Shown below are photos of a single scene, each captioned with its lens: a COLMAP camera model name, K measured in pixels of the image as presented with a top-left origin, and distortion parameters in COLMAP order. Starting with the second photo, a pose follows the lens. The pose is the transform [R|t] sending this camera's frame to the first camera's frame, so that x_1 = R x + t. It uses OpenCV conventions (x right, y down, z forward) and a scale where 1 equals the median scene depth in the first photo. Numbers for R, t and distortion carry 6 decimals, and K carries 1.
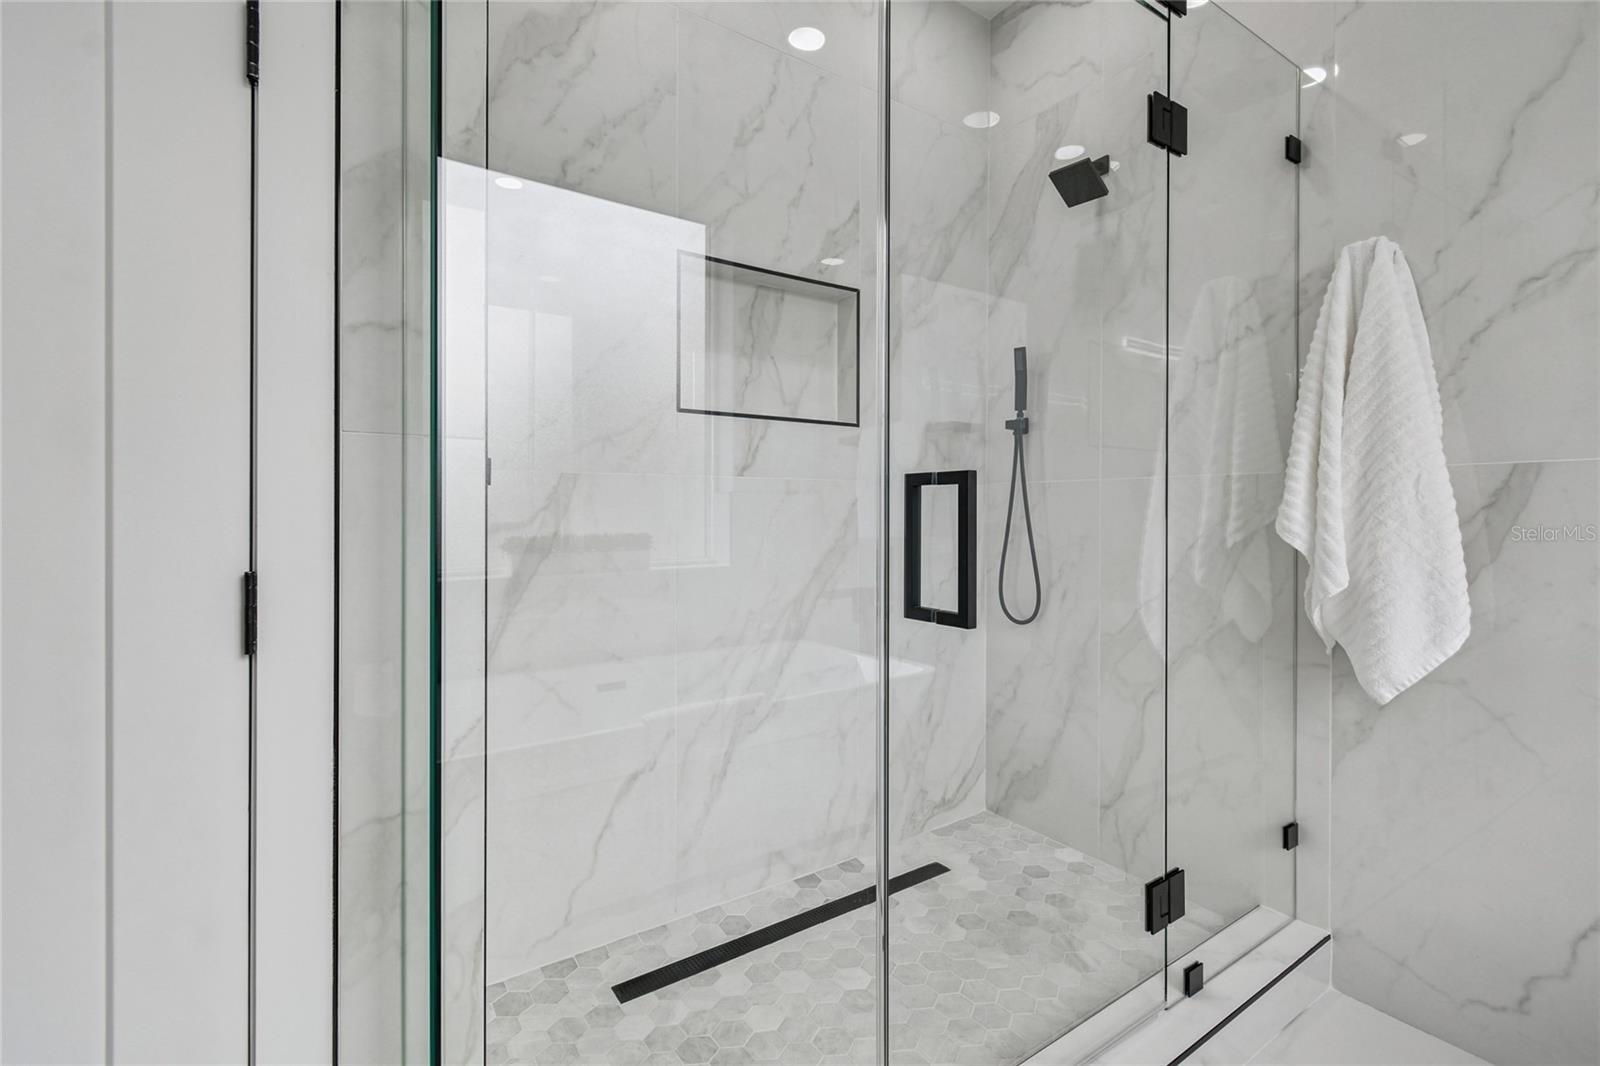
lens RADIAL K [[712.8, 0, 801.2], [0, 712.8, 521.9], [0, 0, 1]] dist [0.022729, -0.012938]
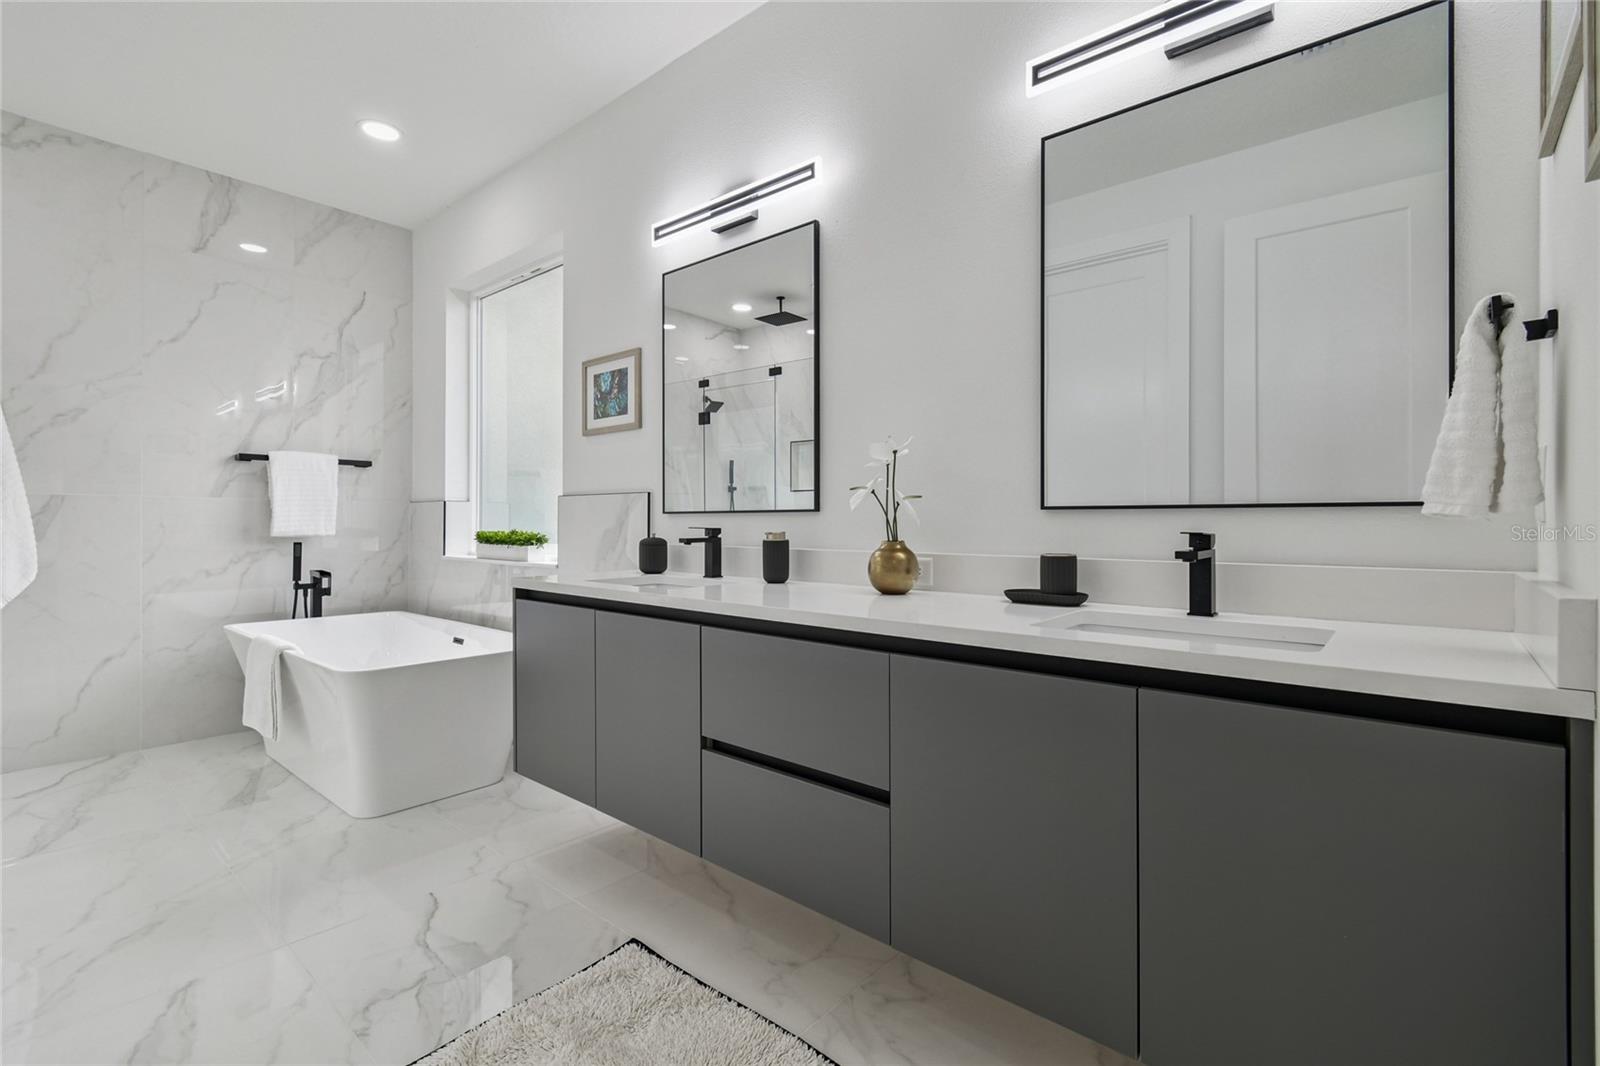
lens RADIAL K [[712.8, 0, 801.2], [0, 712.8, 521.9], [0, 0, 1]] dist [0.022729, -0.012938]
pose [[-0.267940, 0.003144, 0.963430, -1.804137], [-0.001587, 0.999992, -0.003704, 0.008726], [-0.963434, -0.002521, -0.267933, -0.657314]]
